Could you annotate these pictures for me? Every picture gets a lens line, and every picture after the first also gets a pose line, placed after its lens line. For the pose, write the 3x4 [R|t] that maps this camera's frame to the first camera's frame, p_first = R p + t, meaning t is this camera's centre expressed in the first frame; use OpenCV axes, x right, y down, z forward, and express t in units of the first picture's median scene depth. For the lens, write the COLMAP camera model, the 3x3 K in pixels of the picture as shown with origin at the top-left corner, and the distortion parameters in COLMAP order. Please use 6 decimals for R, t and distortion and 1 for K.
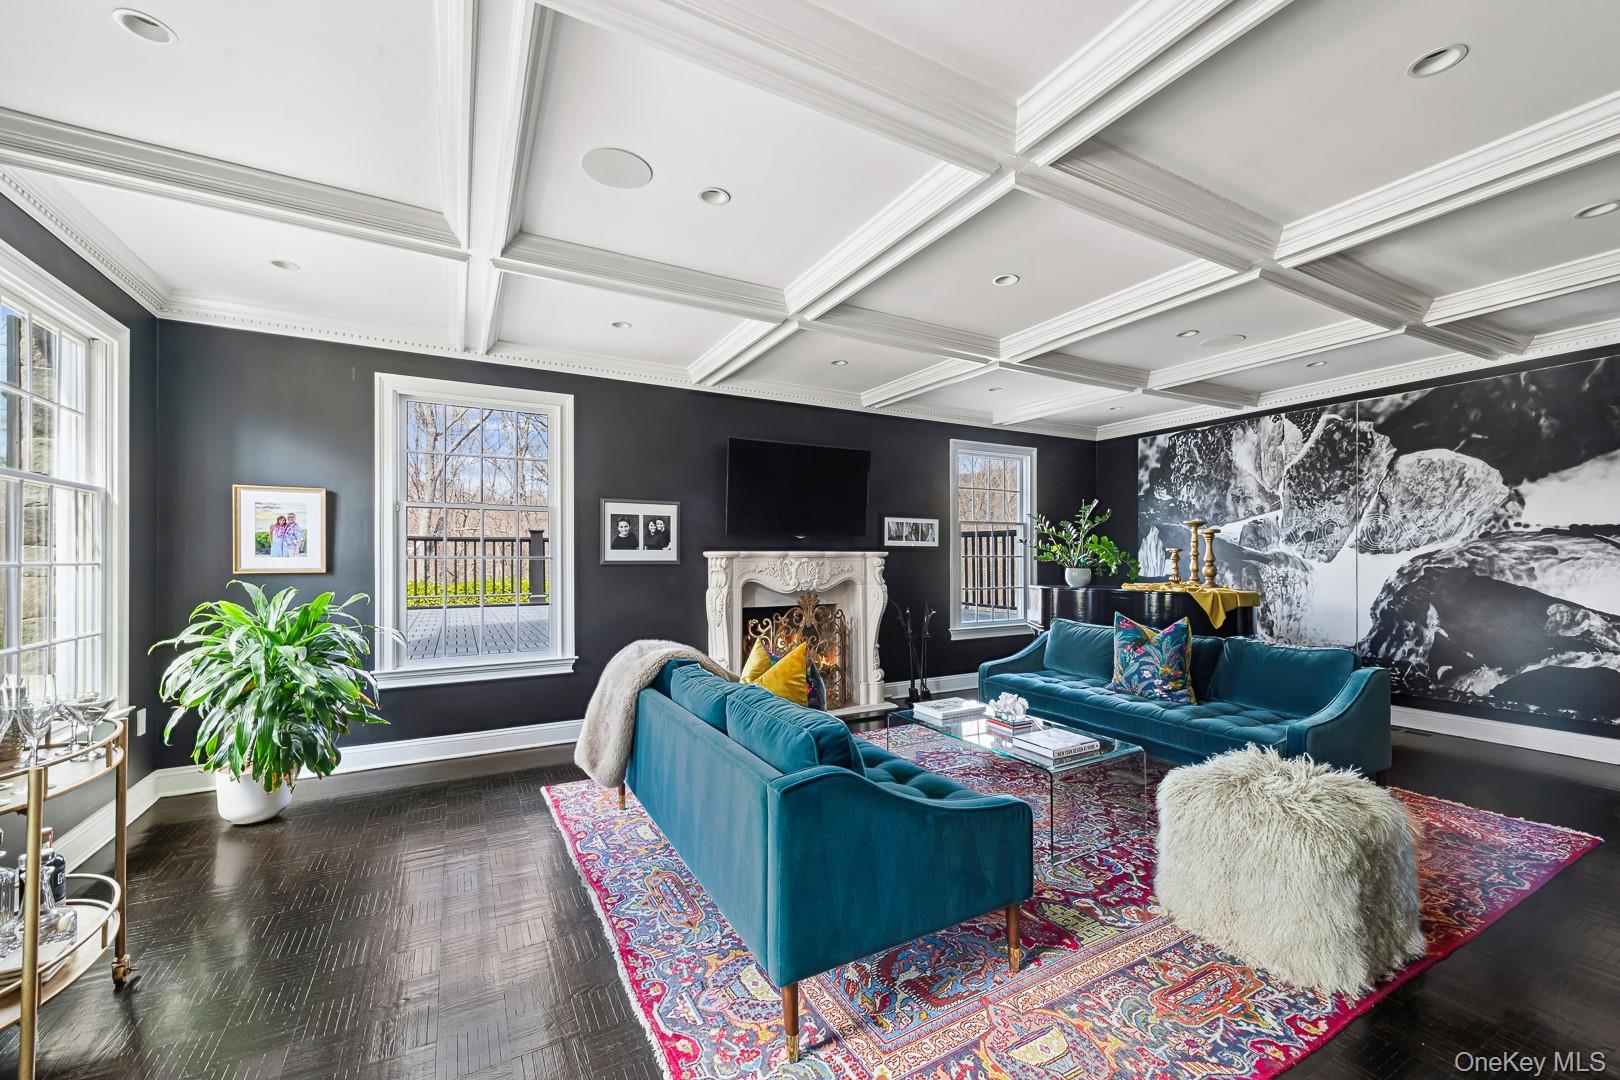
lens RADIAL K [[642.4, 0, 820.9], [0, 642.4, 553.7], [0, 0, 1]] dist [0.004831, -0.000049]
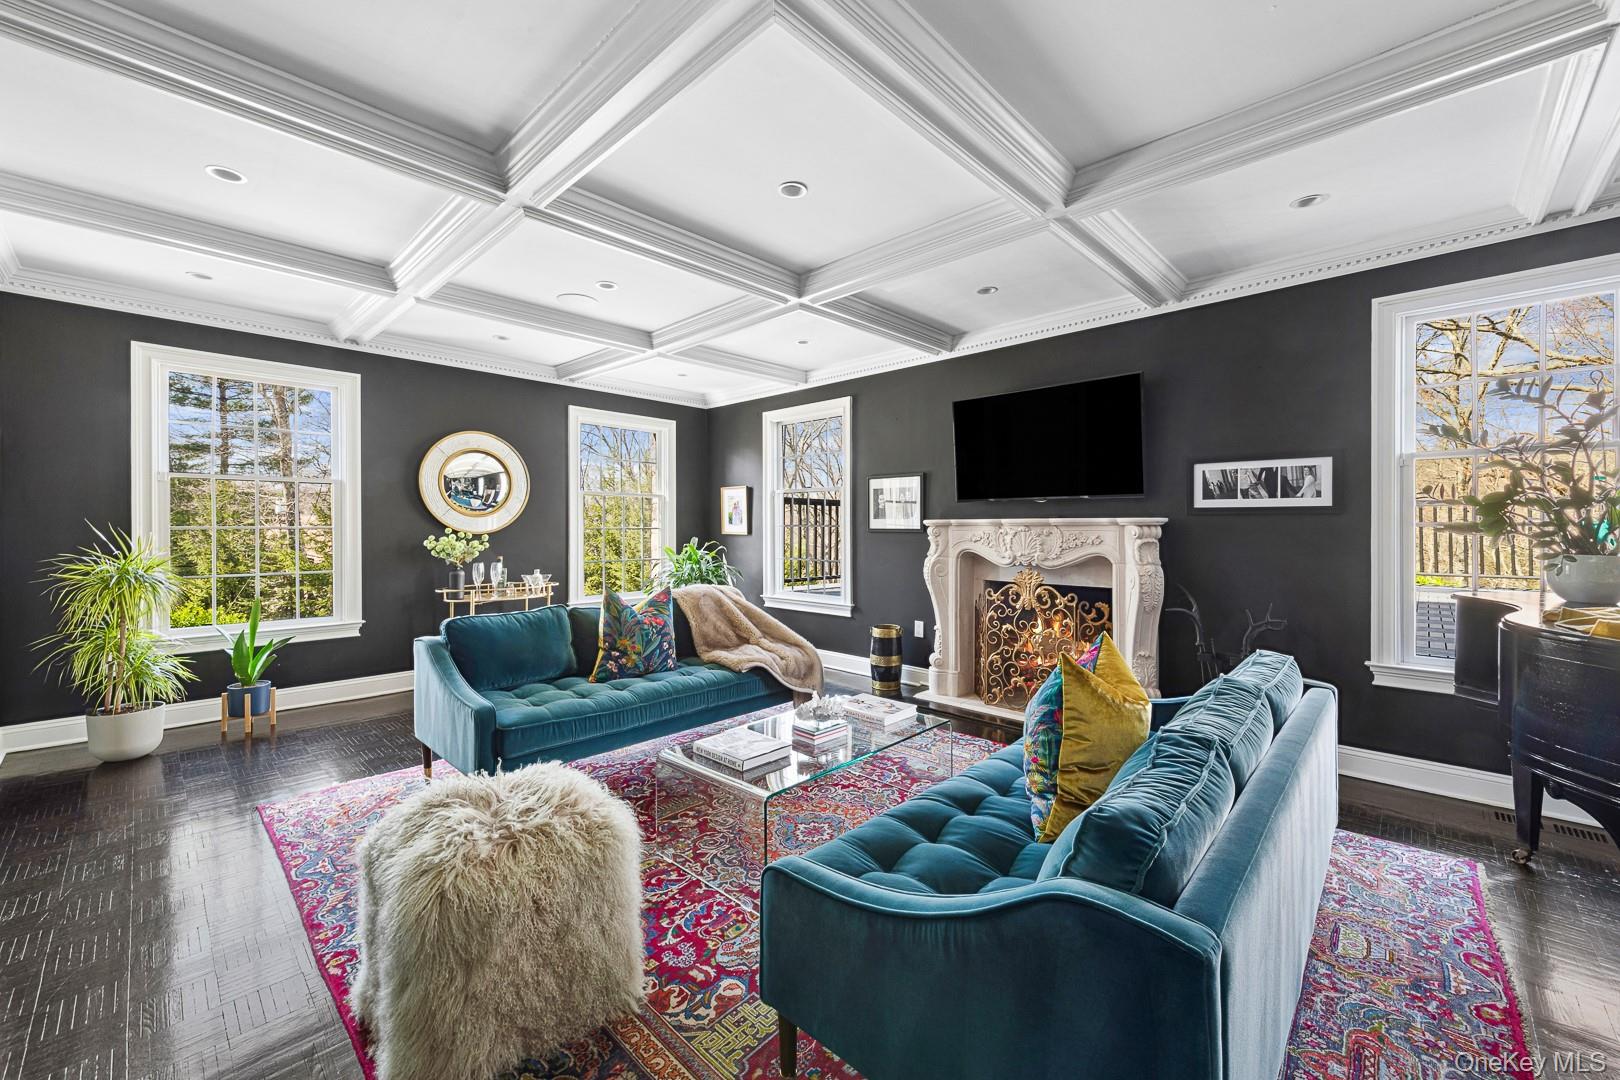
lens RADIAL K [[642.4, 0, 819.9], [0, 642.4, 527.7], [0, 0, 1]] dist [0.004831, -0.000049]
pose [[0.294826, 0.001488, -0.955550, 0.683671], [0.002871, 0.999993, 0.002443, 0.005717], [0.955547, -0.003463, 0.294819, 0.493079]]
